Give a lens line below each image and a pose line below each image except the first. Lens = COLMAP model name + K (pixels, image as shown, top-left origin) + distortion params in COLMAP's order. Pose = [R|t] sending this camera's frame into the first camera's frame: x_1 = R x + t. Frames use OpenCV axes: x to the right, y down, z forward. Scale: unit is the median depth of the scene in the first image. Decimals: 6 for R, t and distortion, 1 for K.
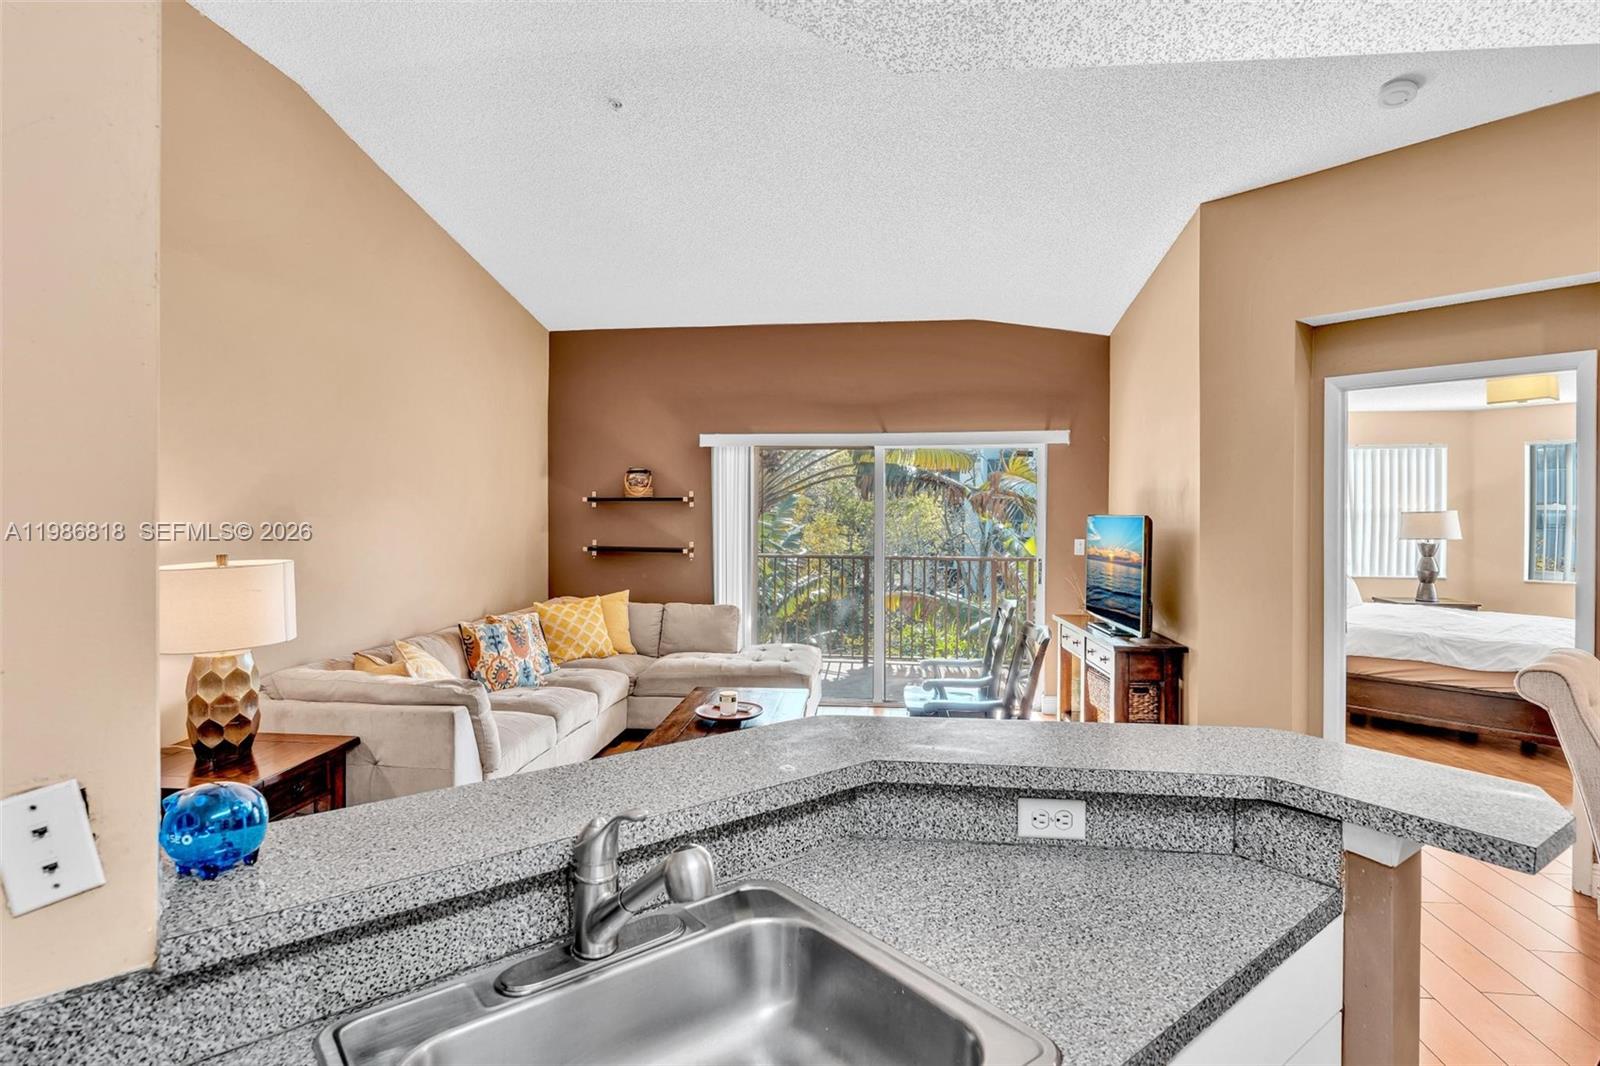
lens RADIAL K [[821.8, 0, 802.3], [0, 821.8, 513.3], [0, 0, 1]] dist [-0.005692, -0.000994]
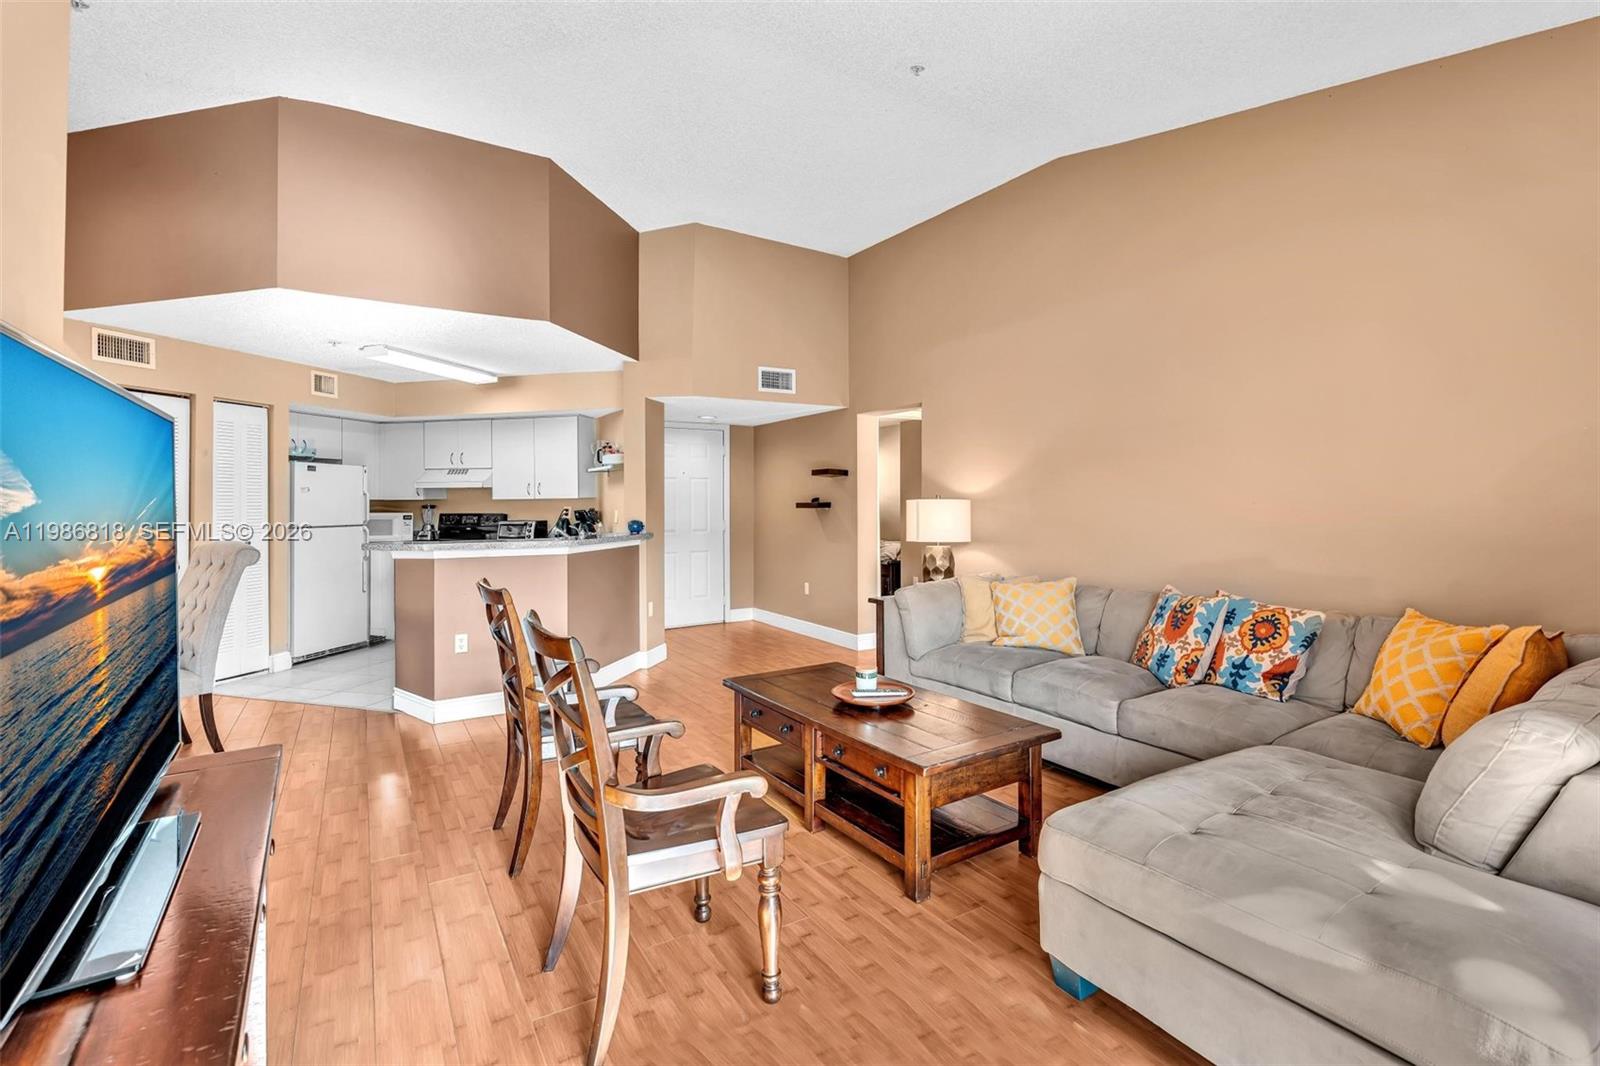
lens RADIAL K [[722.5, 0, 800.2], [0, 722.5, 493.9], [0, 0, 1]] dist [-0.009170, 0.003764]
pose [[-0.790205, -0.003928, -0.612830, 0.311258], [0.002174, 0.999955, -0.009213, 0.032590], [0.612839, -0.008613, -0.790161, 1.129221]]
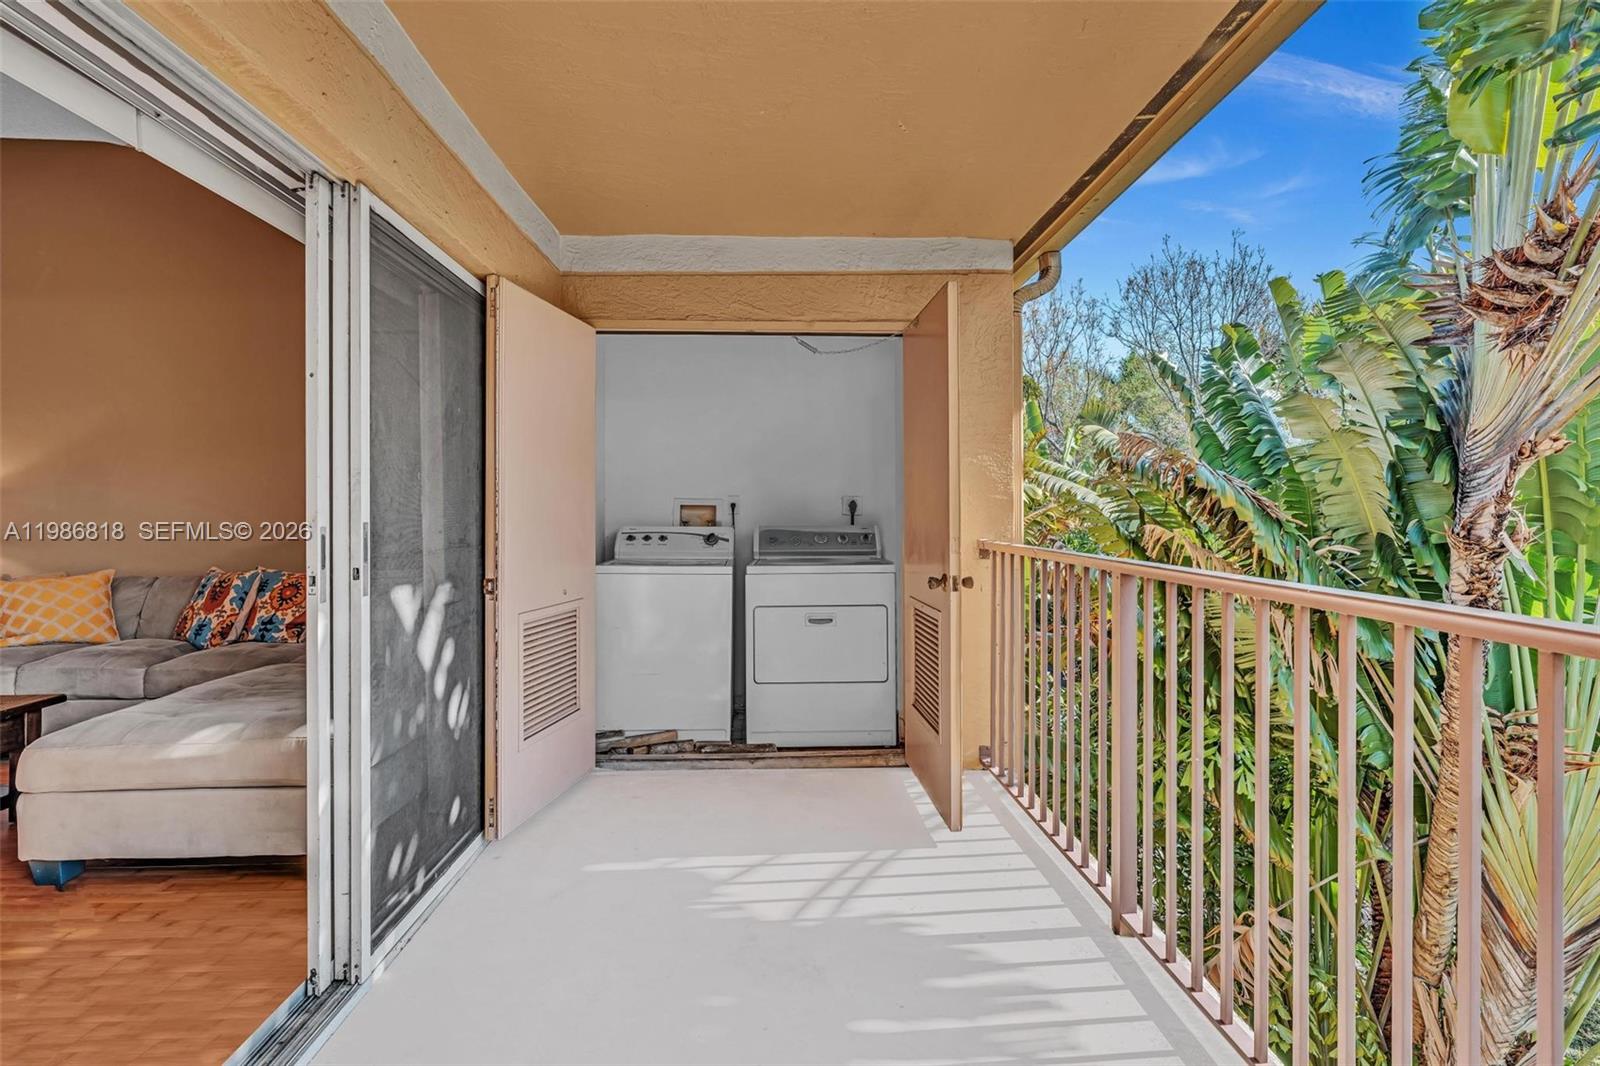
lens RADIAL K [[722.5, 0, 790.6], [0, 722.5, 511.8], [0, 0, 1]] dist [-0.009170, 0.003764]
pose [[0.156077, -0.001042, -0.987744, 0.469380], [-0.002323, 0.999996, -0.001422, 0.052657], [0.987742, 0.002516, 0.156074, 1.286157]]
